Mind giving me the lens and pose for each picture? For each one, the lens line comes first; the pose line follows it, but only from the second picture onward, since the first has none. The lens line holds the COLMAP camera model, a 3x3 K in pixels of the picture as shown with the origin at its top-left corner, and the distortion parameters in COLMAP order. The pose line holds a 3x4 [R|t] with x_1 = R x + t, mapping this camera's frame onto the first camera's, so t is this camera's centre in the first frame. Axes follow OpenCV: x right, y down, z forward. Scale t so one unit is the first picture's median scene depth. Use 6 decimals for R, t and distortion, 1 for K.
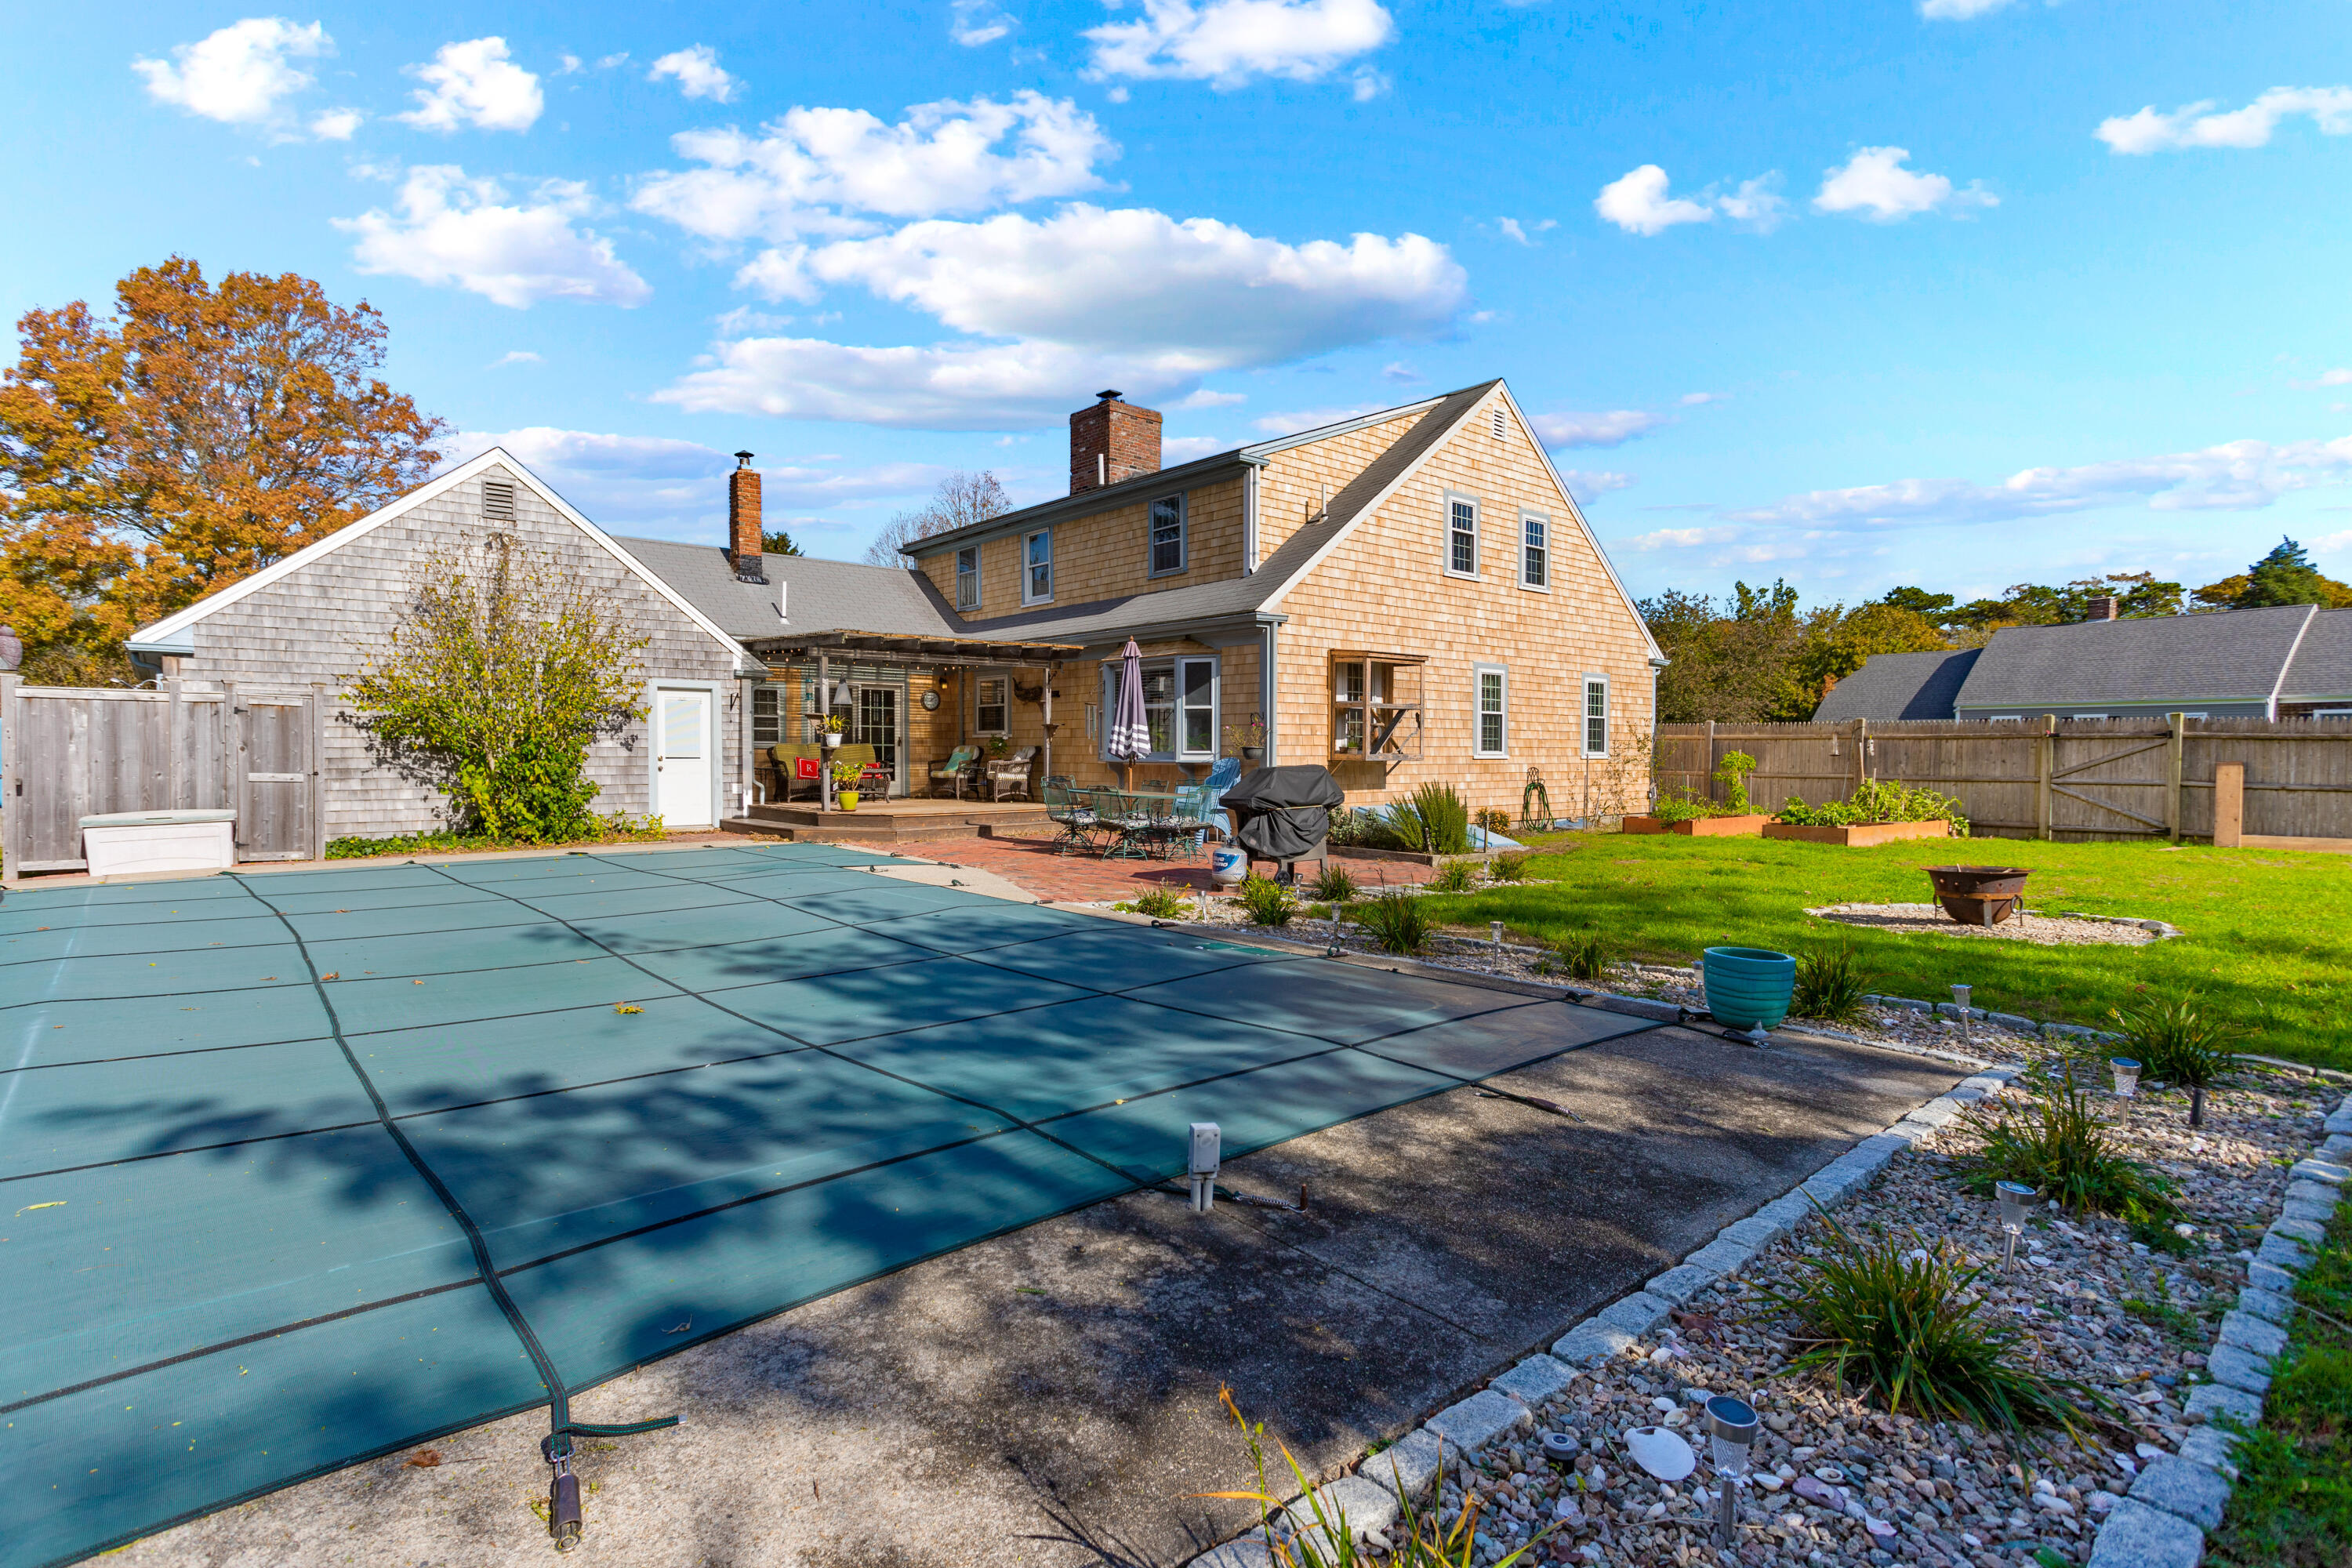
lens RADIAL K [[1158.2, 0, 1170.8], [0, 1158.2, 751.7], [0, 0, 1]] dist [0.002159, 0.000952]
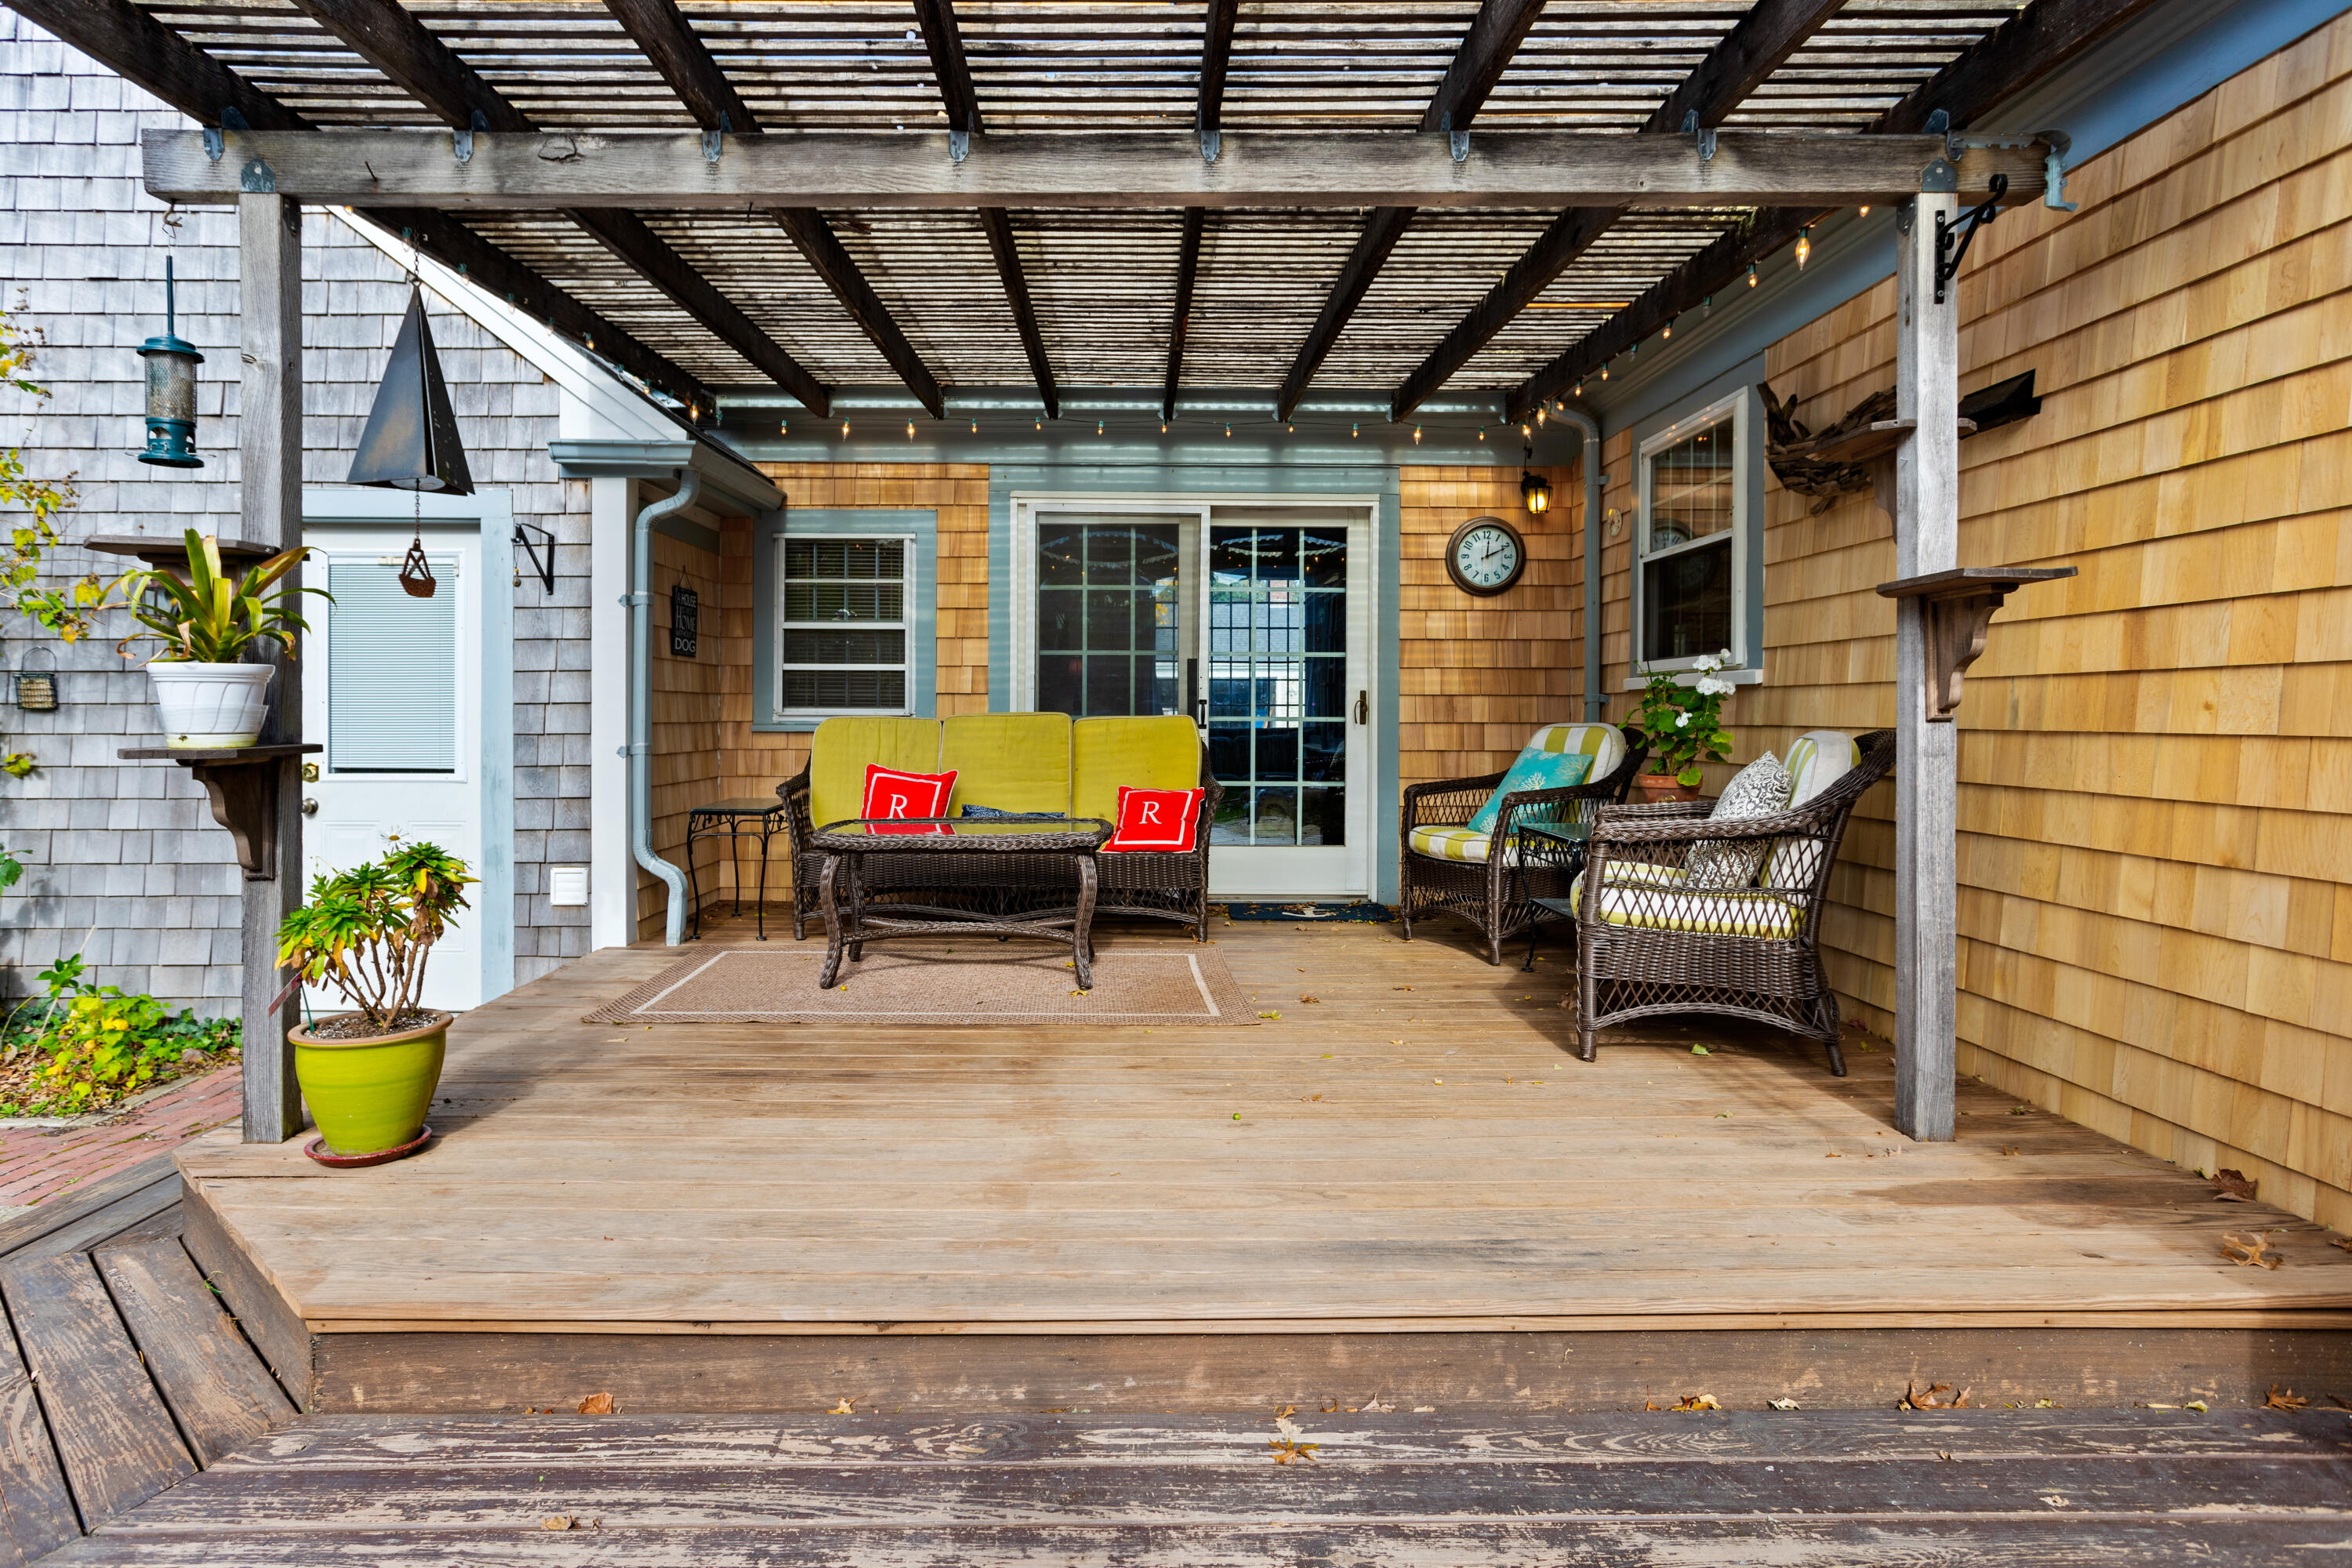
lens RADIAL K [[1310.4, 0, 1169.8], [0, 1310.4, 722.0], [0, 0, 1]] dist [-0.000178, -0.000067]
pose [[0.750722, 0.001519, -0.660617, -0.065701], [-0.002202, 0.999998, -0.000203, -0.006160], [0.660615, 0.001607, 0.750723, 0.790072]]
